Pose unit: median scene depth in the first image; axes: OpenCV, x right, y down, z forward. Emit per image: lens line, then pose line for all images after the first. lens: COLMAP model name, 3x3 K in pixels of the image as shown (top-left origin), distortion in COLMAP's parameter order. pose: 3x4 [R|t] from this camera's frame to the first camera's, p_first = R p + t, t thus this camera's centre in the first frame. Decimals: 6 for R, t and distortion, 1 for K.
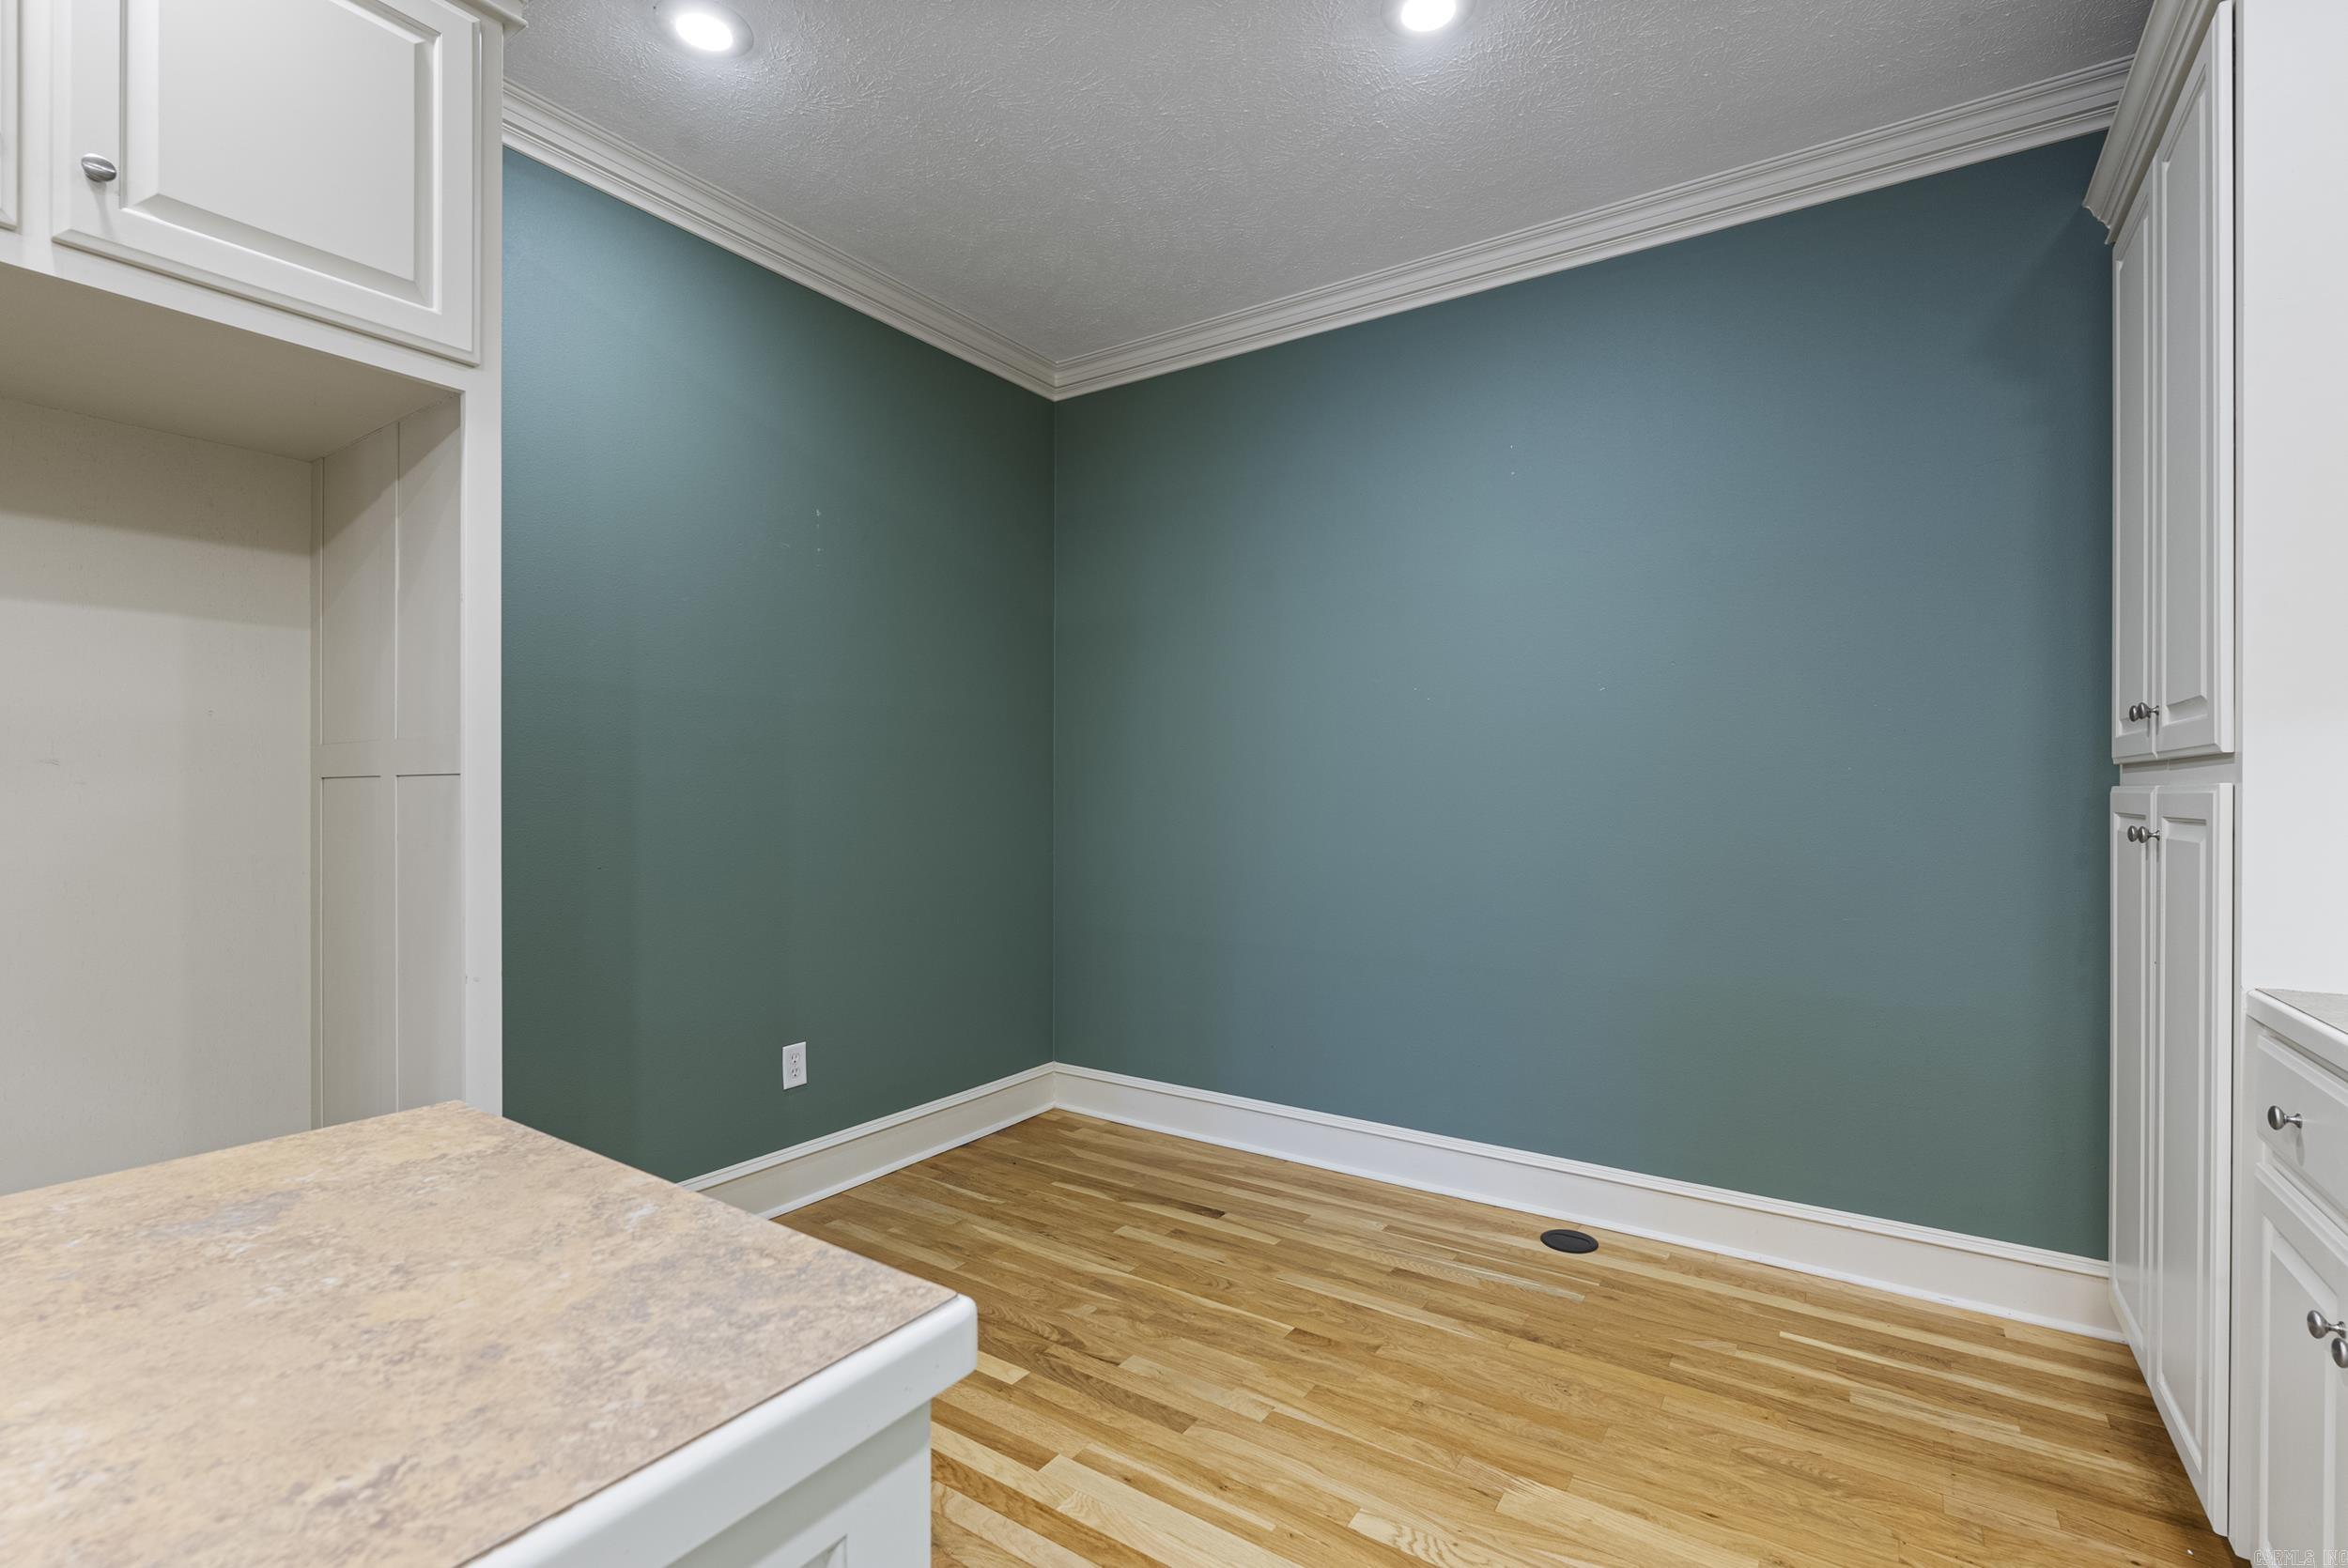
lens RADIAL K [[1041.0, 0, 1186.1], [0, 1041.0, 791.4], [0, 0, 1]] dist [-0.007980, 0.001157]
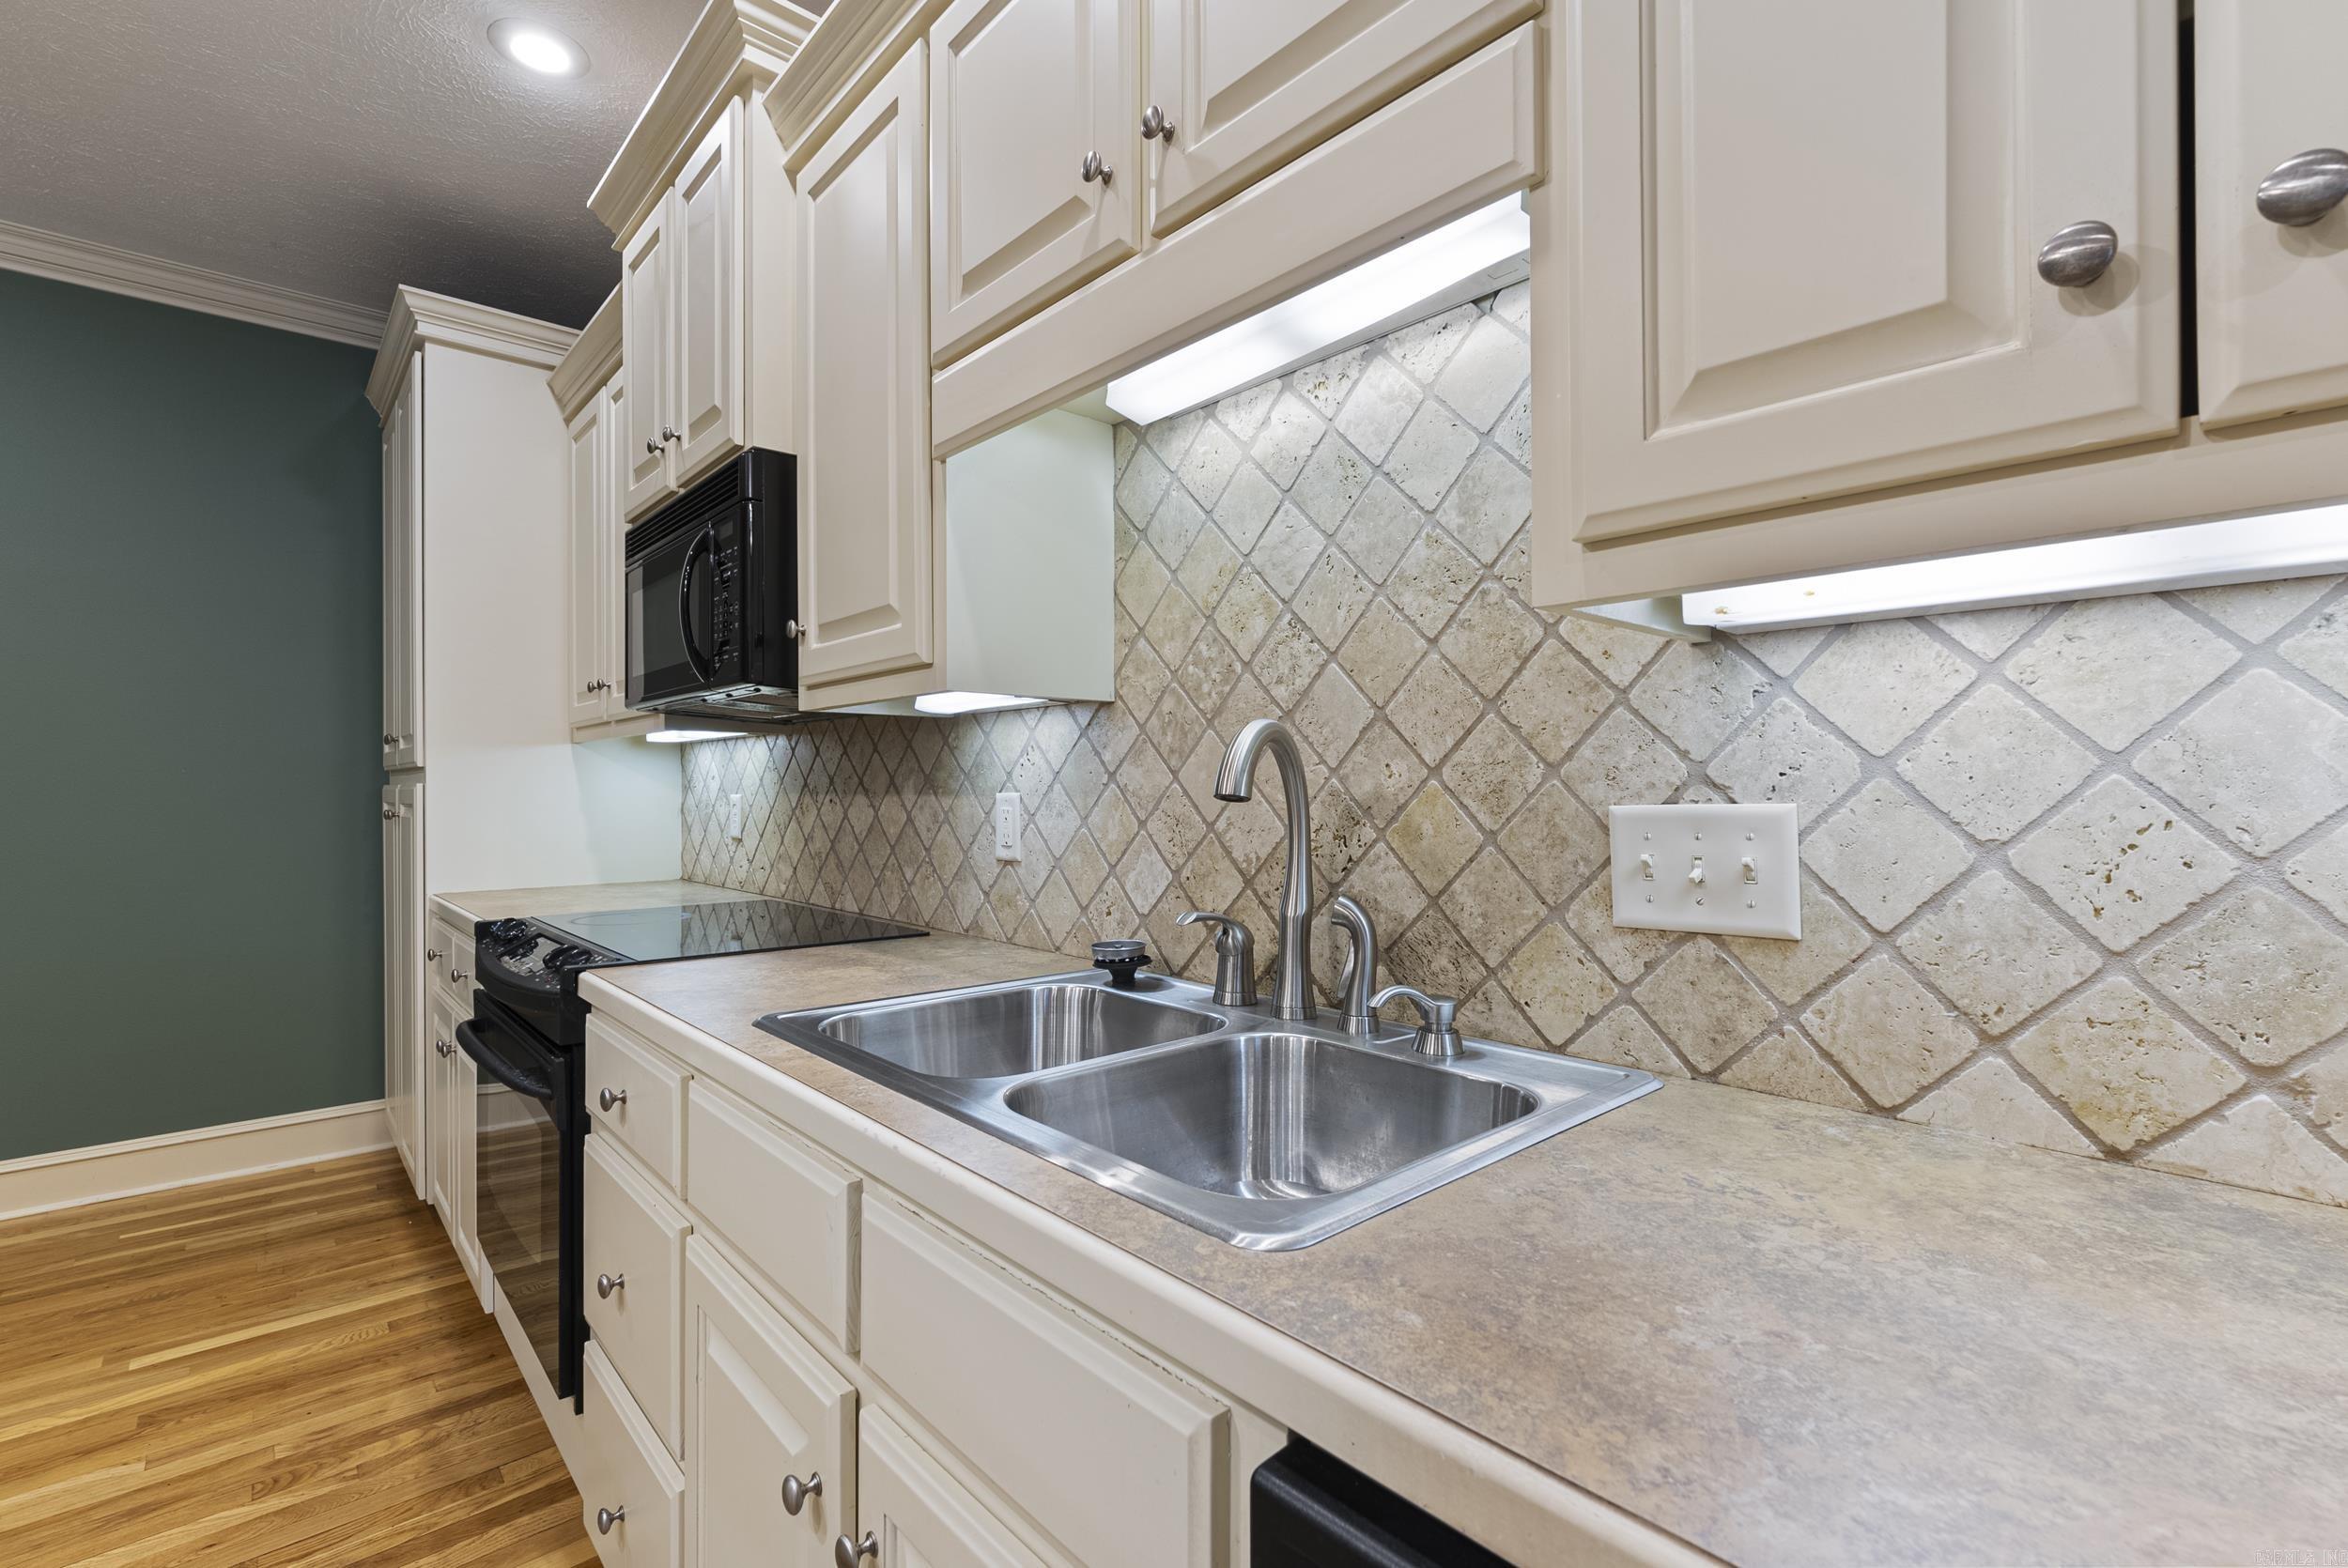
lens RADIAL K [[1041.0, 0, 1170.1], [0, 1041.0, 788.8], [0, 0, 1]] dist [-0.007980, 0.001157]
pose [[0.247351, -0.003642, 0.968919, -0.345906], [0.003568, 0.999990, 0.002848, 0.000640], [-0.968919, 0.002753, 0.247362, -0.581498]]
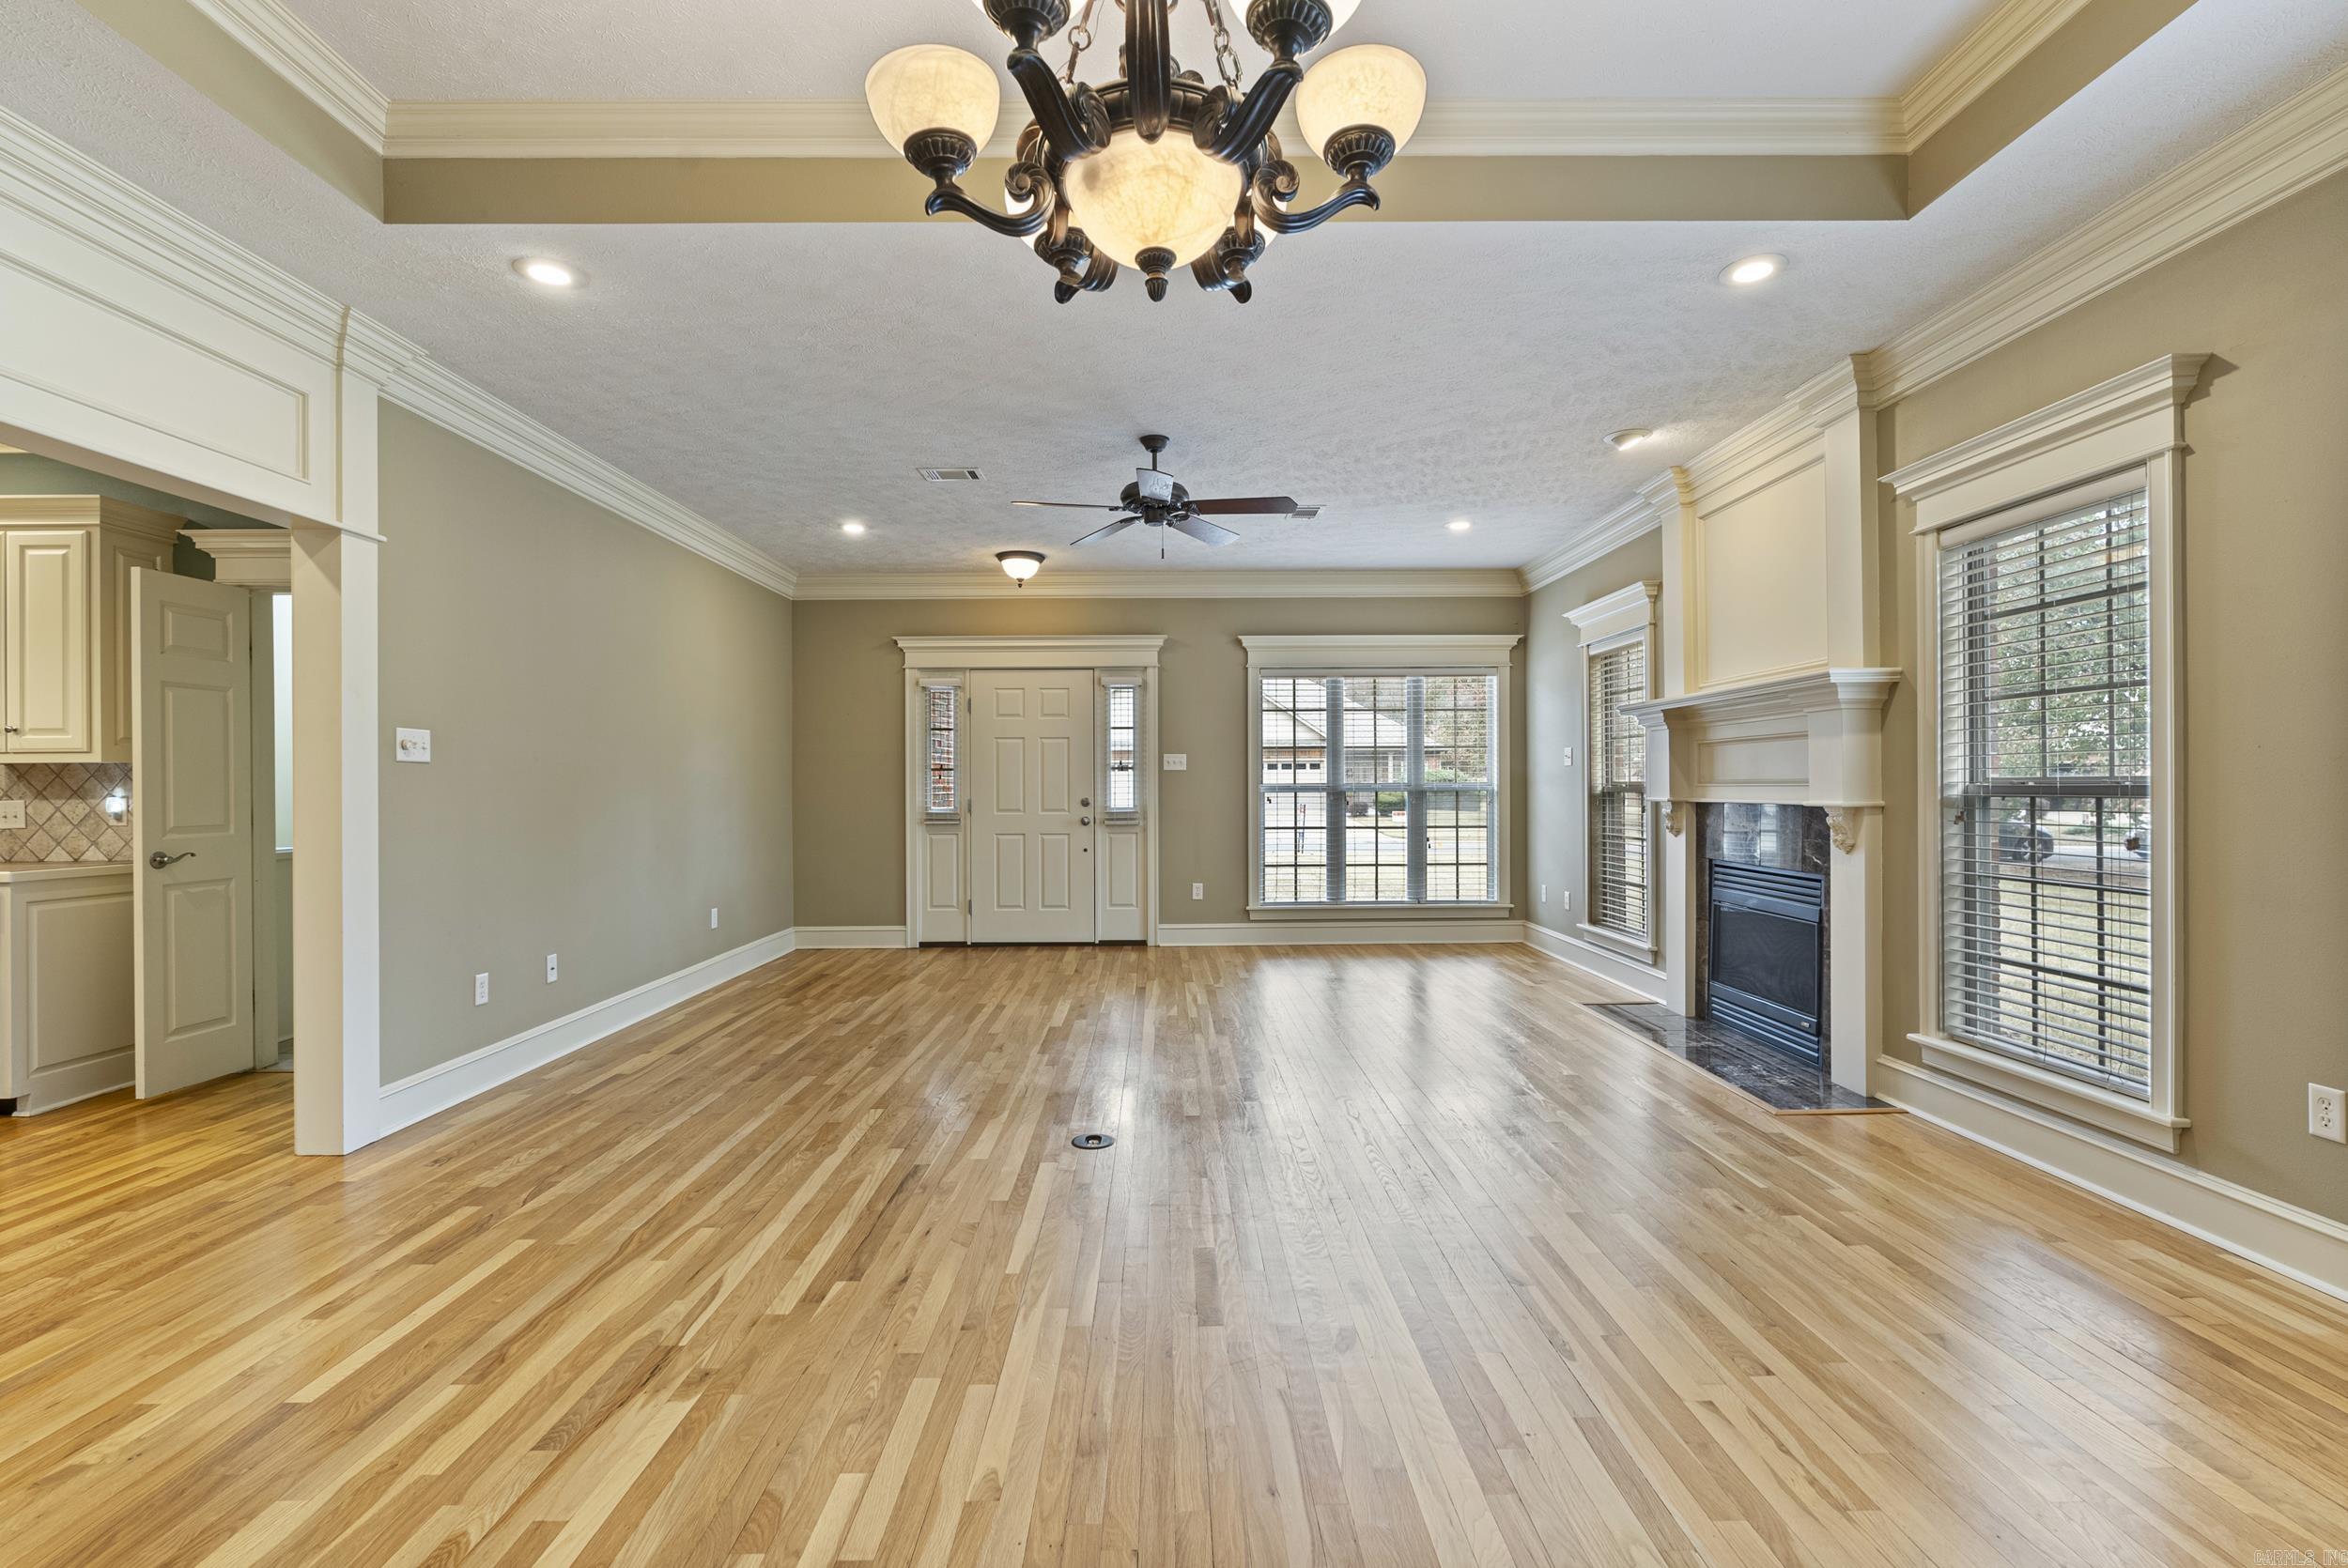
lens RADIAL K [[1041.0, 0, 1176.2], [0, 1041.0, 782.7], [0, 0, 1]] dist [-0.007980, 0.001157]
pose [[-0.567430, 0.007056, 0.823391, -3.132182], [0.007998, 0.999963, -0.003057, -0.001570], [-0.823383, 0.004851, -0.567466, -1.541207]]
